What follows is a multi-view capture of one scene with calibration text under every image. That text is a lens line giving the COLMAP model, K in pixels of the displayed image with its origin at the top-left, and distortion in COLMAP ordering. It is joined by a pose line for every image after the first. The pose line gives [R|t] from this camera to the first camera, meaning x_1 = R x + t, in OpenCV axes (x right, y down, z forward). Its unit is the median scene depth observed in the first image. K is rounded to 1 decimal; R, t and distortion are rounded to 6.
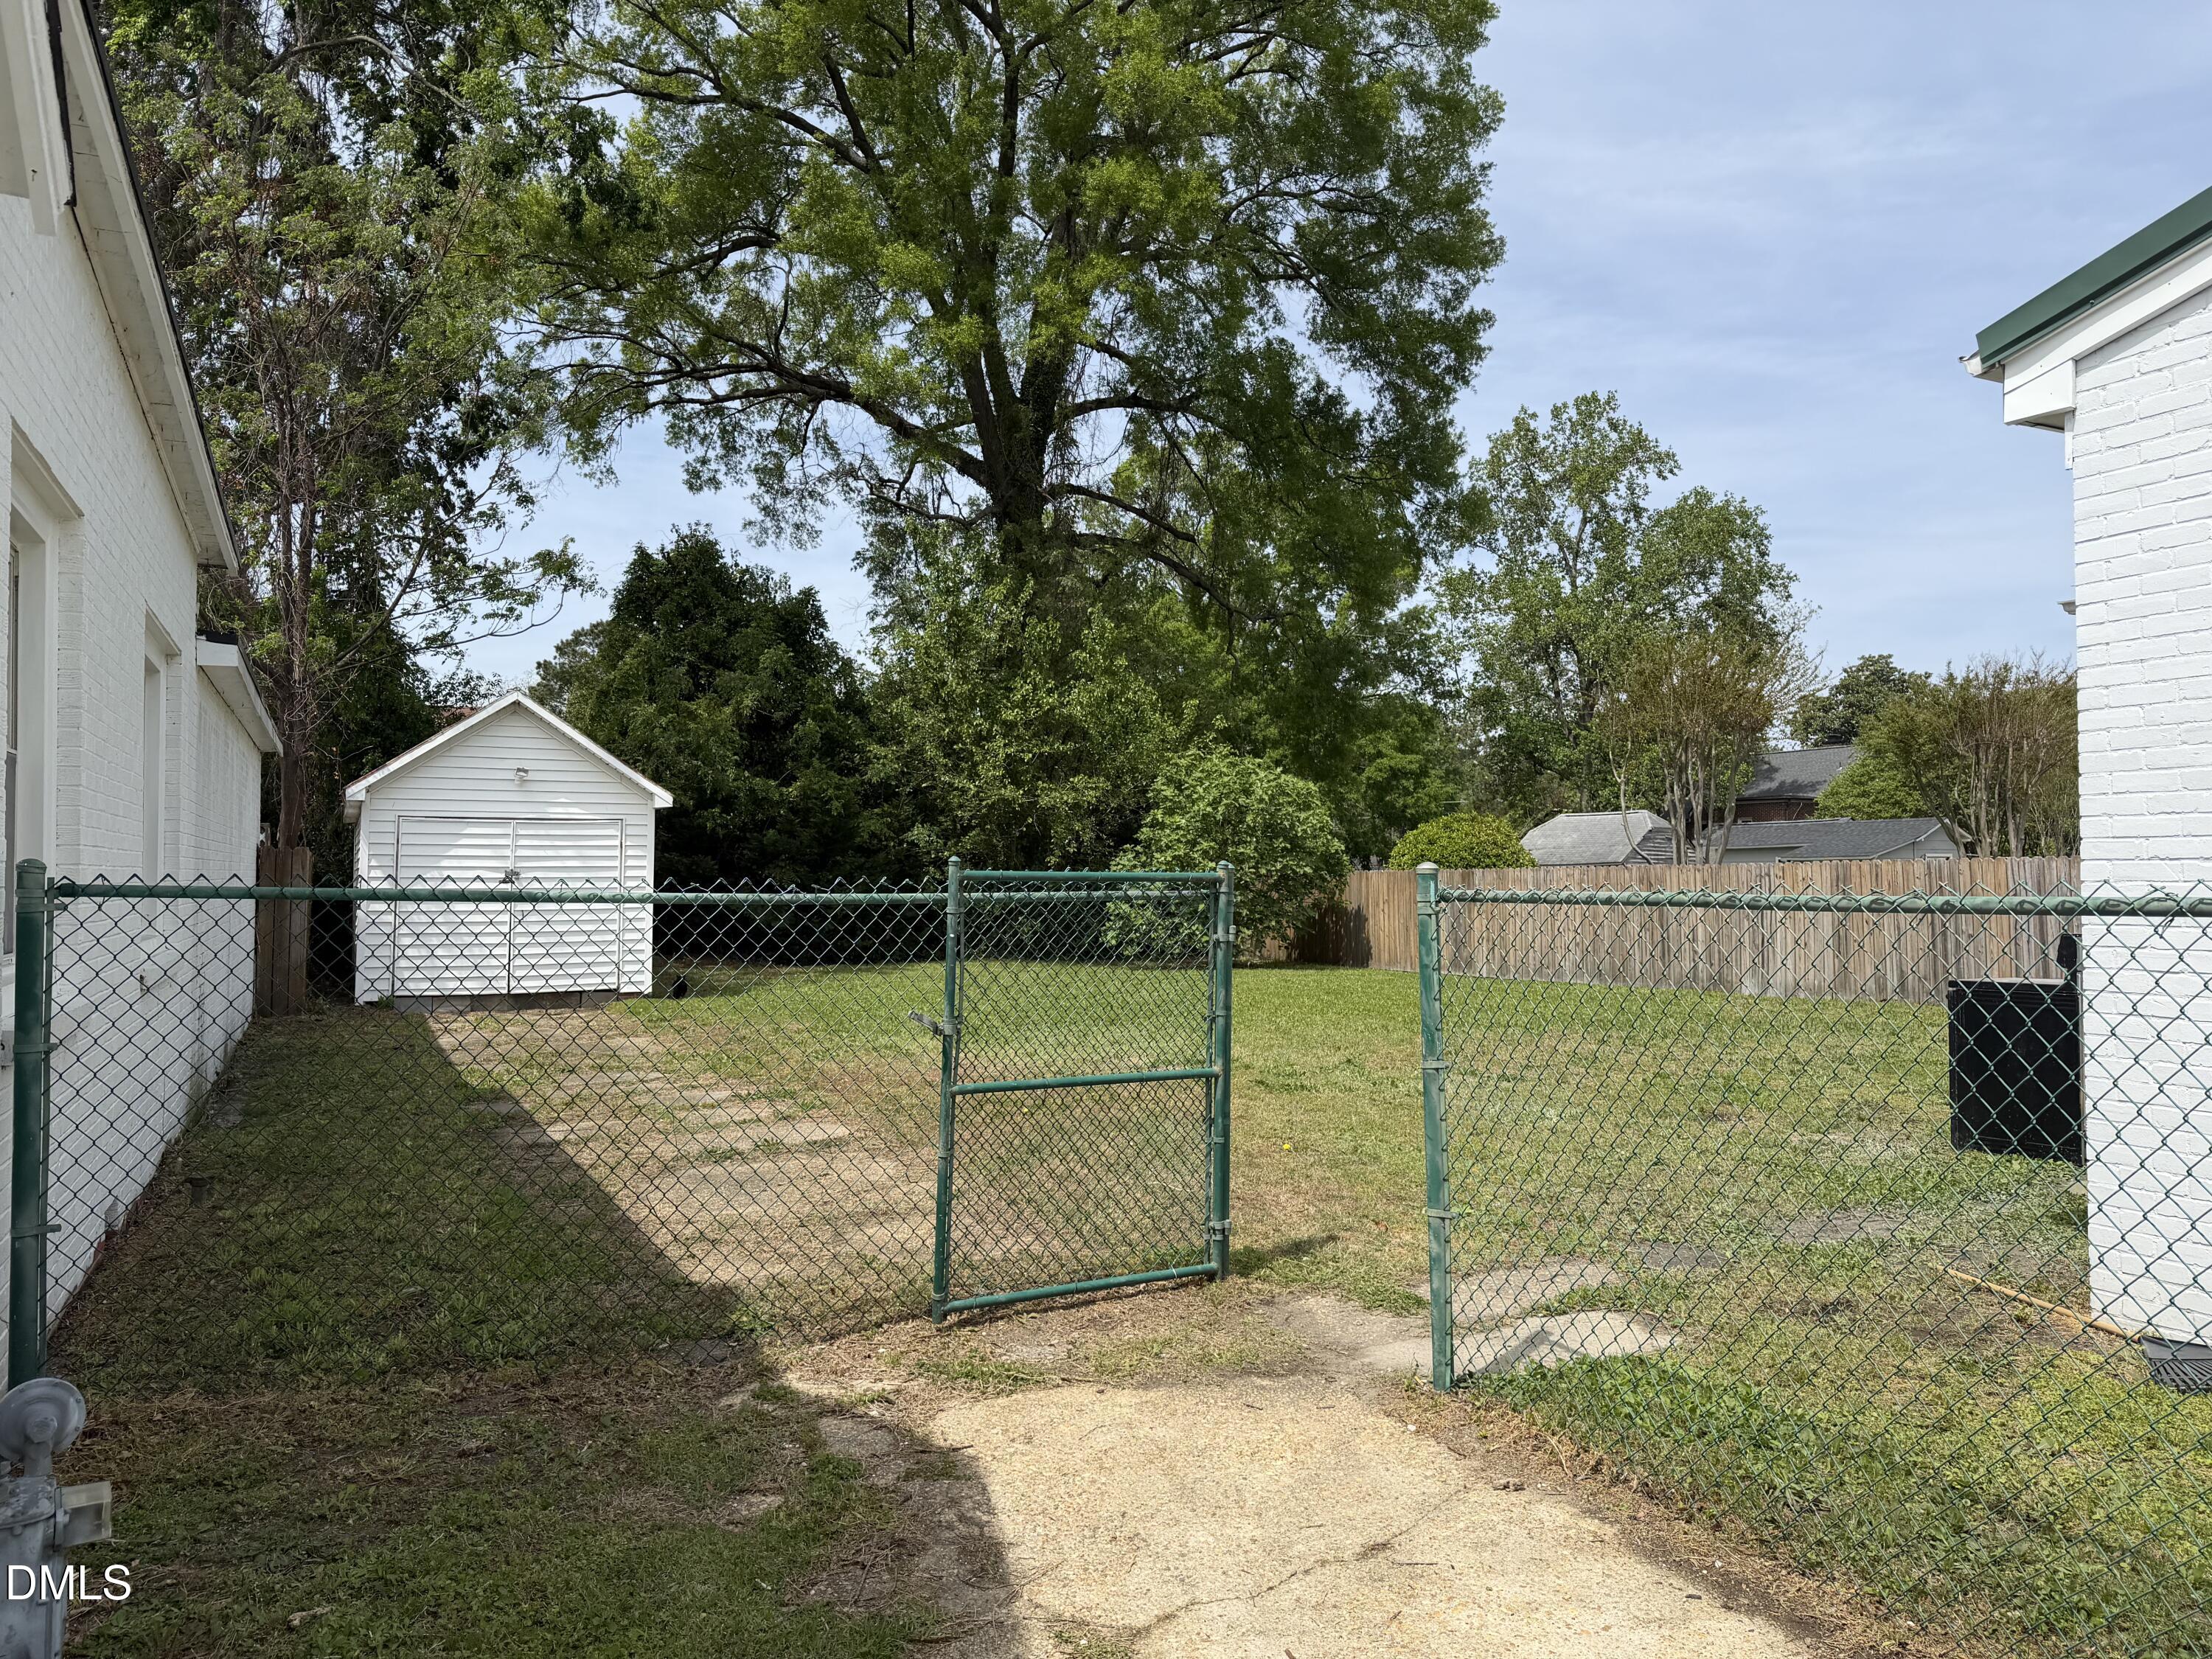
lens RADIAL K [[1525.2, 0, 1106.0], [0, 1525.2, 829.5], [0, 0, 1]] dist [0.080851, -0.097147]
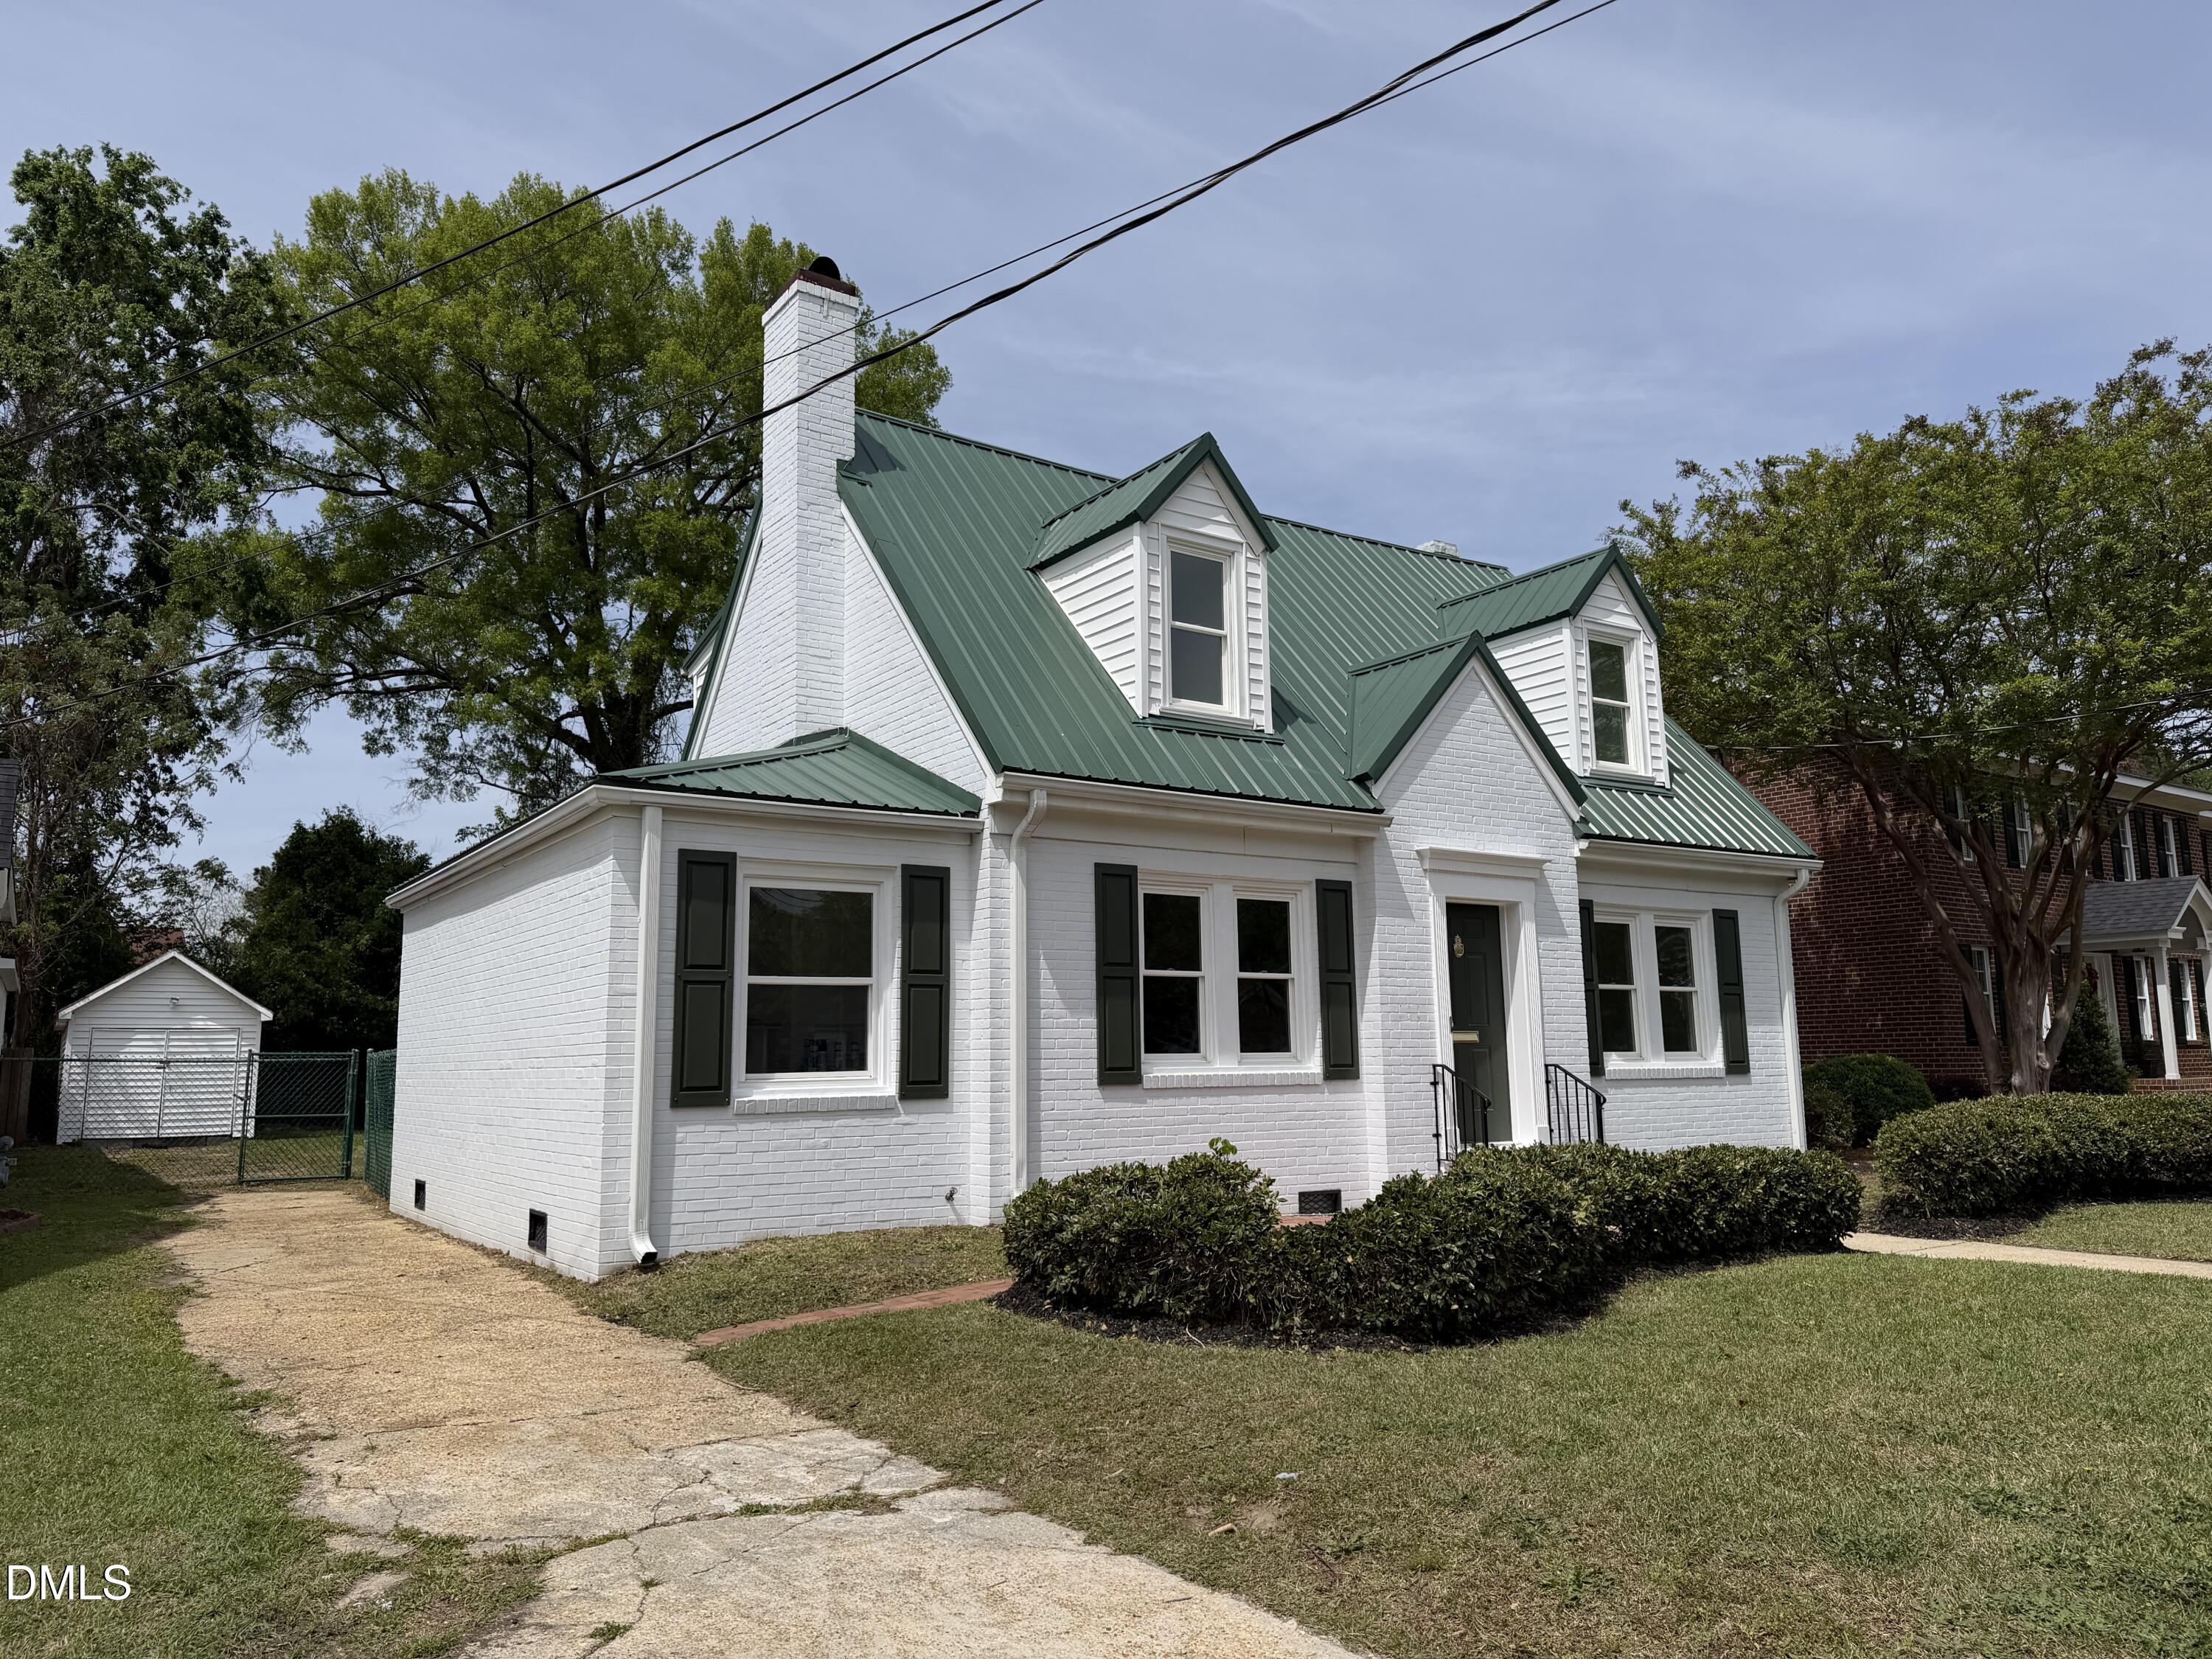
lens RADIAL K [[1525.2, 0, 1106.0], [0, 1525.2, 829.5], [0, 0, 1]] dist [0.080851, -0.097147]
pose [[0.990305, 0.004324, 0.138841, 0.189373], [0.011838, 0.993252, -0.115368, -0.008354], [-0.138403, 0.115893, 0.983572, -0.397188]]
